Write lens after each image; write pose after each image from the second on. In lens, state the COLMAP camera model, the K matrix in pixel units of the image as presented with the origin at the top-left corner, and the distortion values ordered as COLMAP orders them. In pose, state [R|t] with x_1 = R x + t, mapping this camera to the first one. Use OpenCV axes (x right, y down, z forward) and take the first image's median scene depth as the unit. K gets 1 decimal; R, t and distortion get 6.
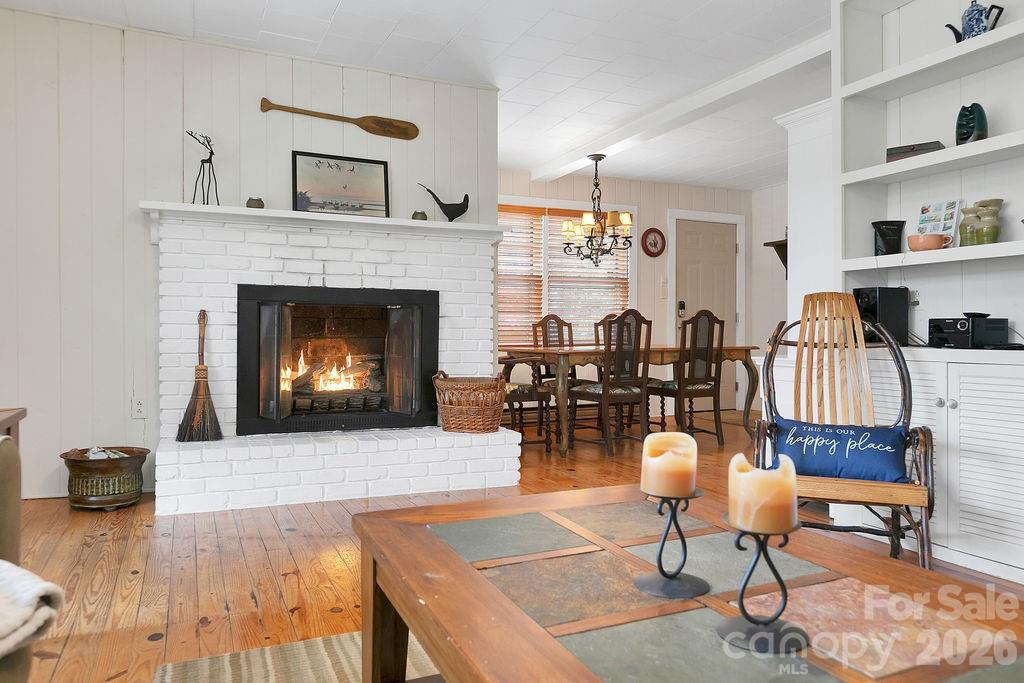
lens RADIAL K [[703.3, 0, 515.7], [0, 703.3, 333.9], [0, 0, 1]] dist [-0.000605, -0.002759]
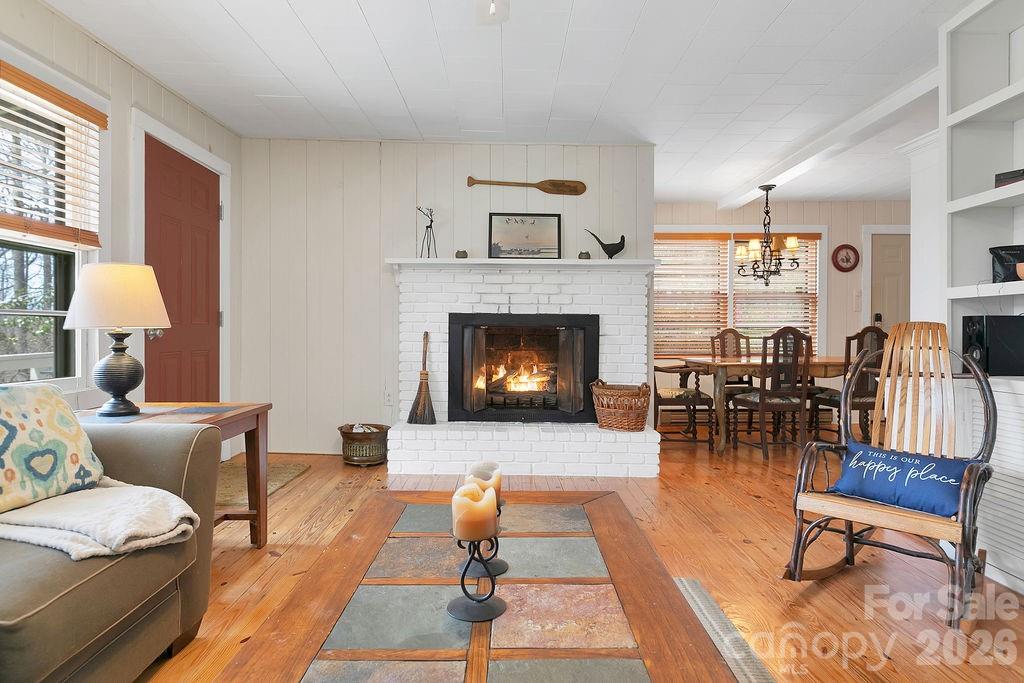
lens RADIAL K [[593.9, 0, 517.4], [0, 593.9, 332.8], [0, 0, 1]] dist [0.001030, -0.002090]
pose [[0.913392, 0.003884, -0.407063, 0.196828], [-0.003649, 0.999992, 0.001355, -0.031556], [0.407065, 0.000248, 0.913399, -0.021268]]
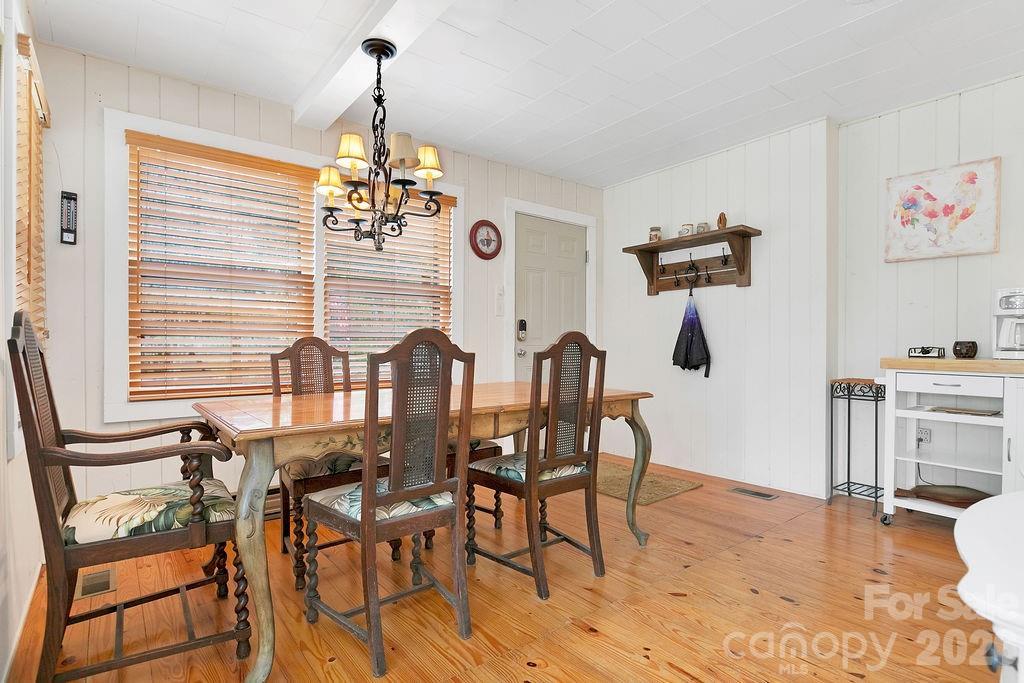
lens RADIAL K [[502.4, 0, 506.9], [0, 502.4, 353.7], [0, 0, 1]] dist [-0.000432, -0.000747]
pose [[0.975092, -0.001117, 0.221800, 0.179098], [-0.001843, 0.999912, 0.013141, -0.030063], [-0.221795, -0.013222, 0.975004, 0.856226]]
